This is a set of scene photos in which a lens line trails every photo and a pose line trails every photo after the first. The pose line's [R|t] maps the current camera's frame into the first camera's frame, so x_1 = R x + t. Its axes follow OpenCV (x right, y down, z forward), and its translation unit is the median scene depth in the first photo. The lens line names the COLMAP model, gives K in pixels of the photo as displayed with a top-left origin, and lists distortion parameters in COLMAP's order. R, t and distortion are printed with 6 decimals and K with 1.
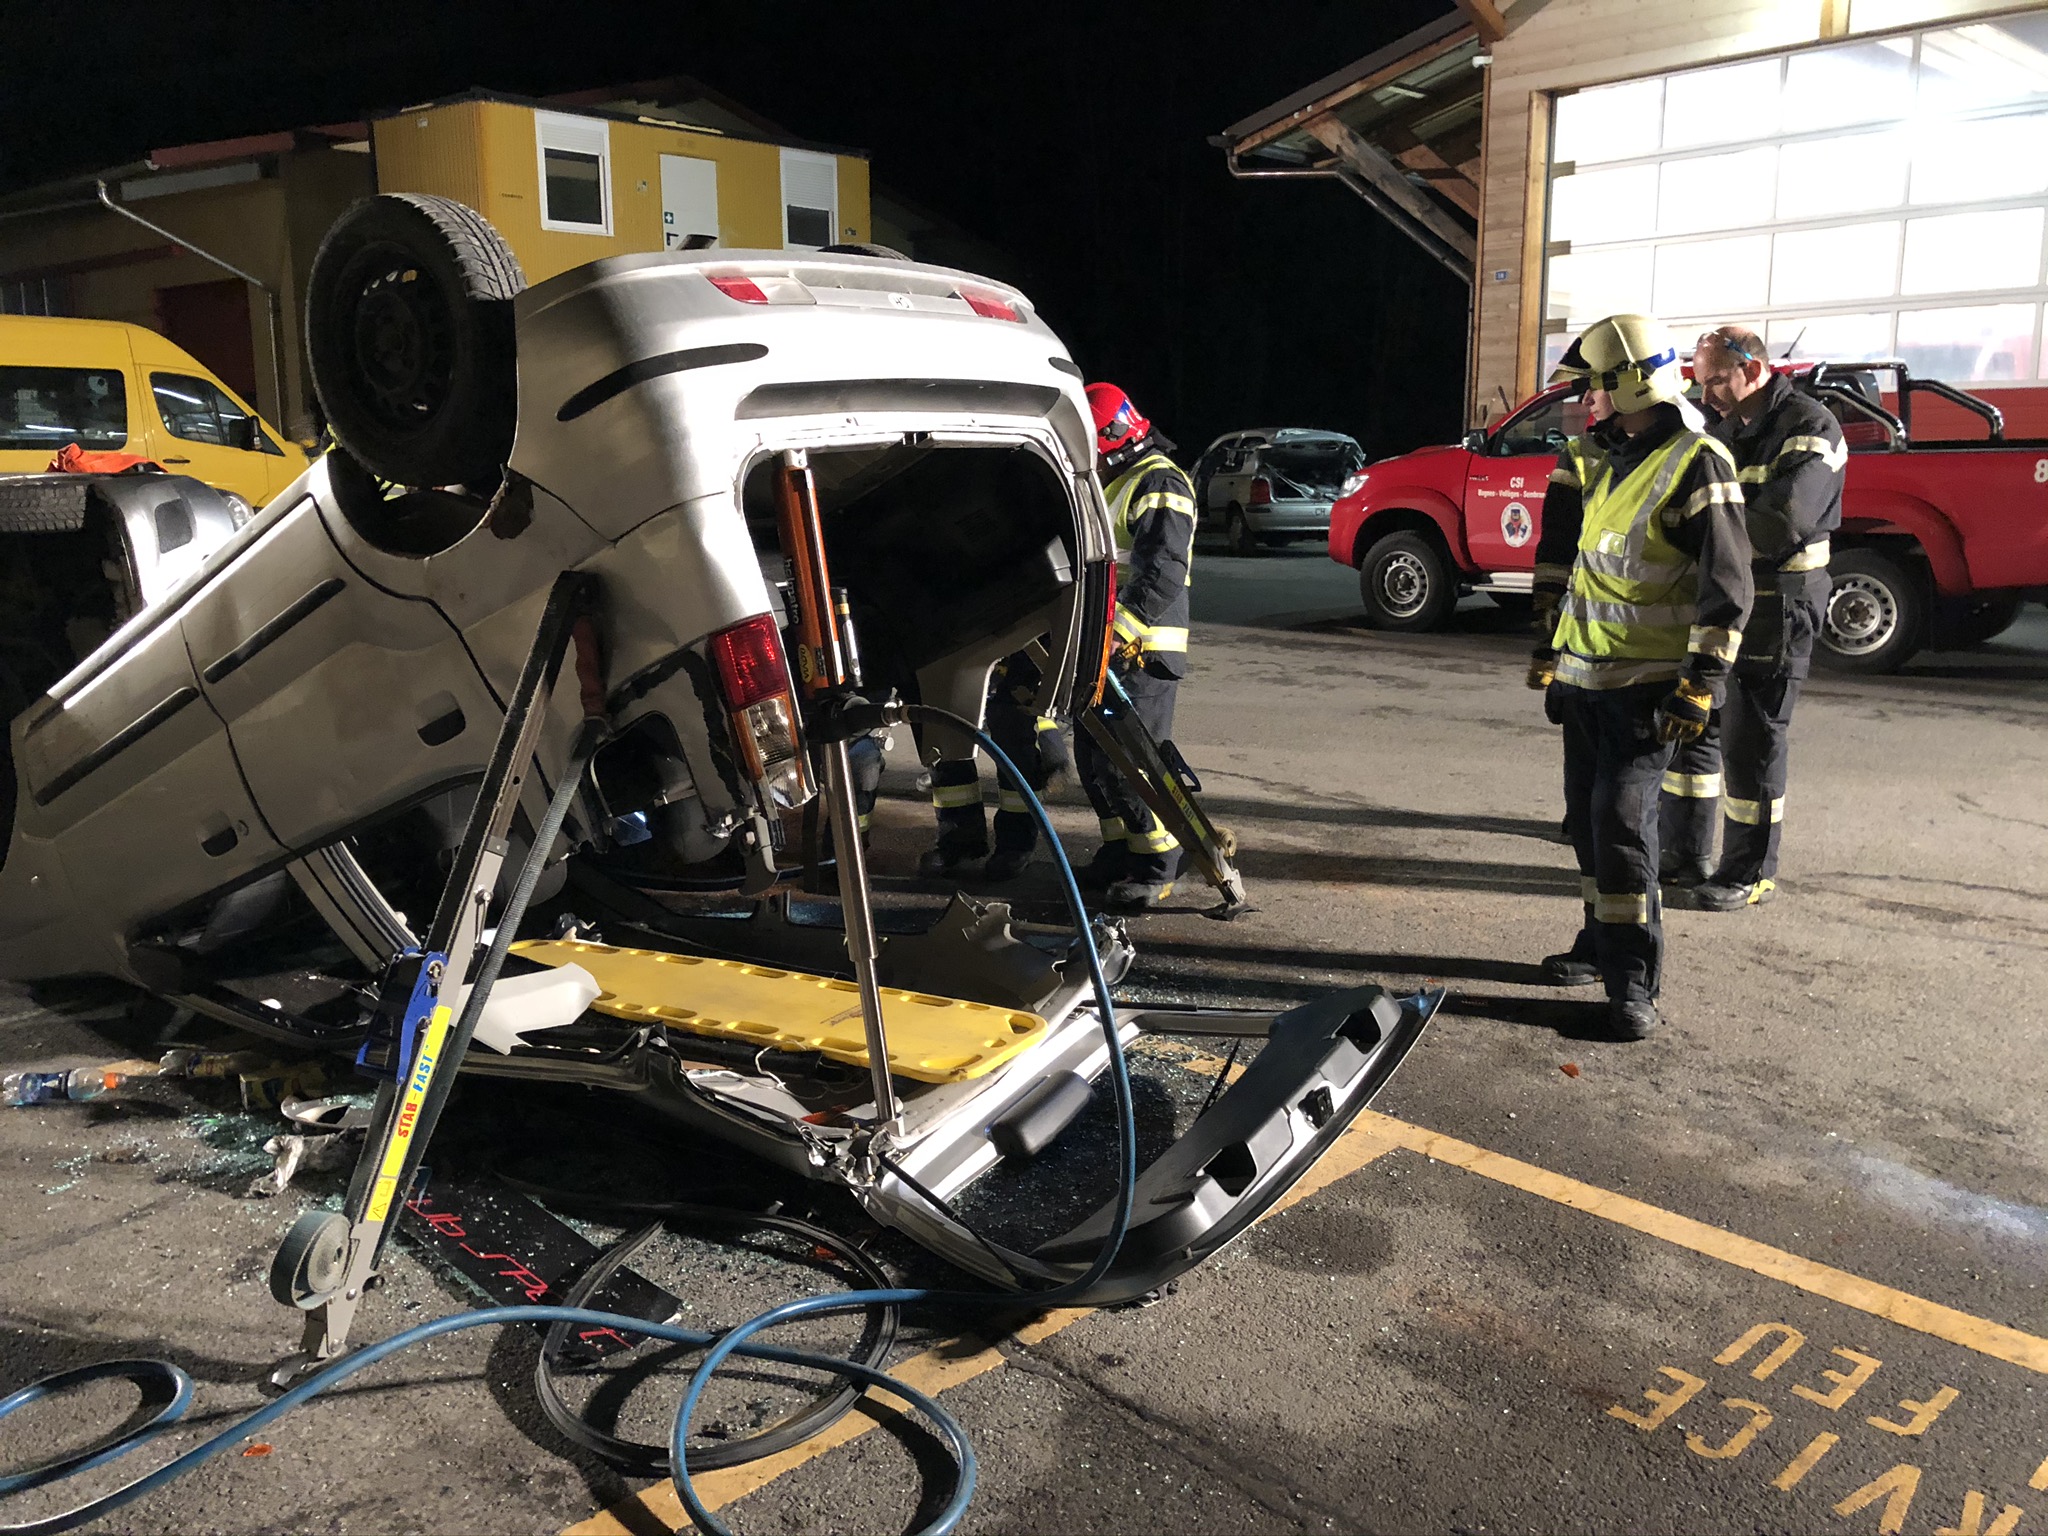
lens RADIAL K [[1701.4, 0, 1036.1], [0, 1701.4, 760.4], [0, 0, 1]] dist [0.004409, 0.001041]
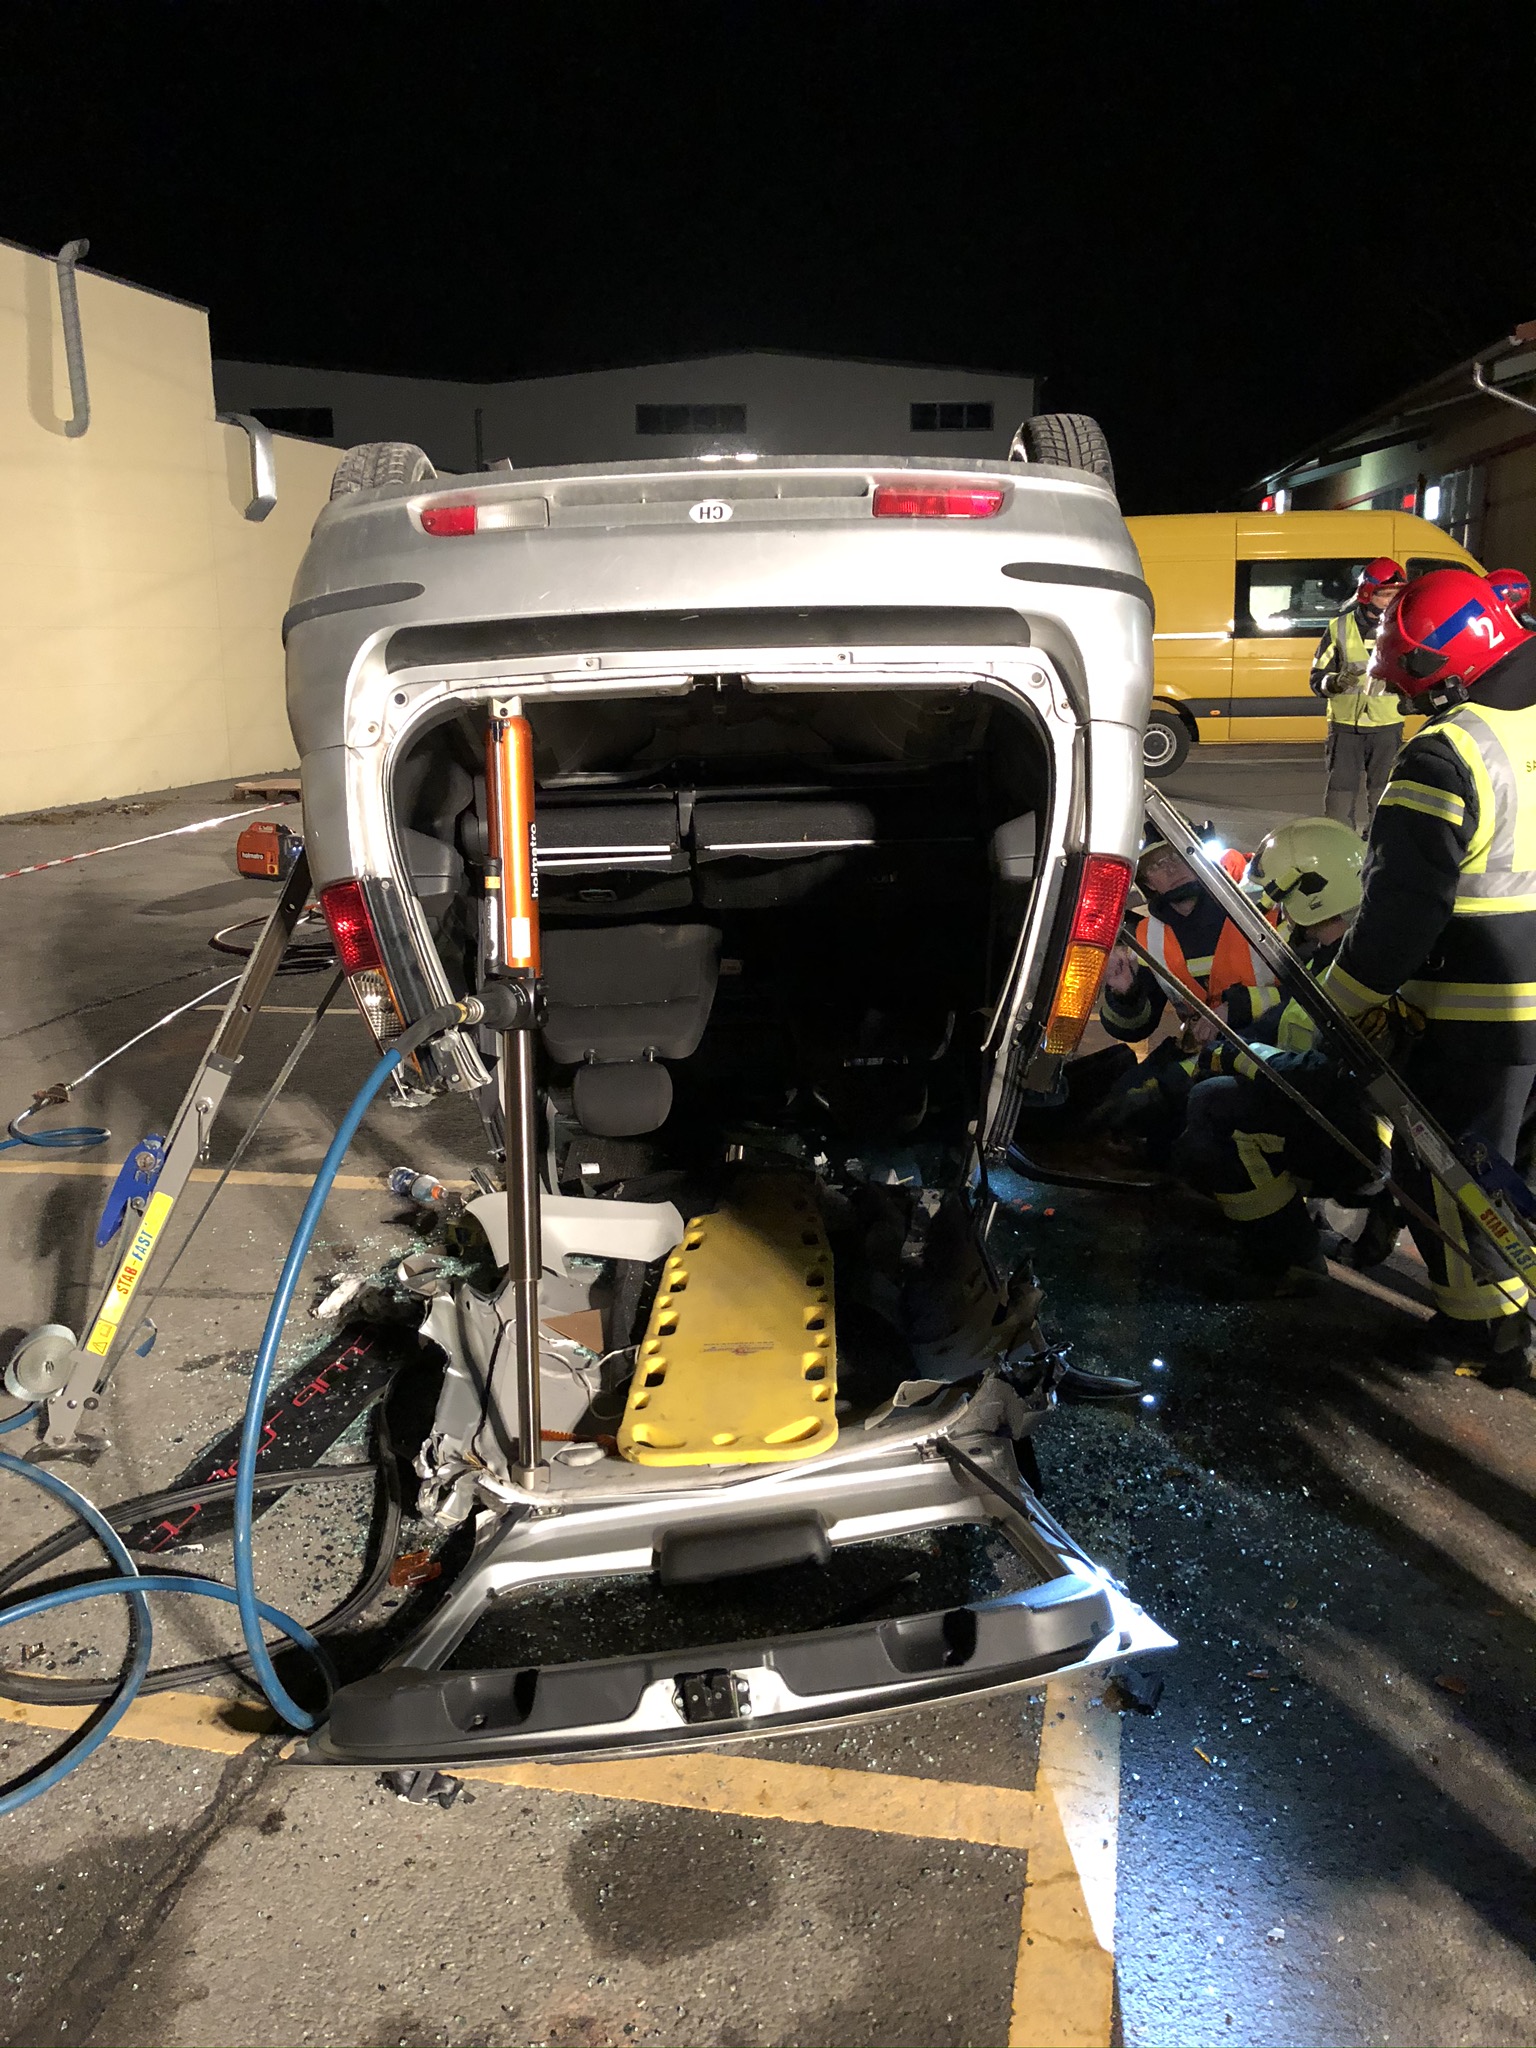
lens RADIAL K [[1701.4, 0, 767.7], [0, 1701.4, 1017.7], [0, 0, 1]] dist [0.004409, 0.001041]
pose [[0.540718, 0.181378, -0.821417, 0.641766], [-0.141185, 0.982194, 0.123941, -0.138342], [0.829271, 0.048955, 0.556698, 0.587675]]
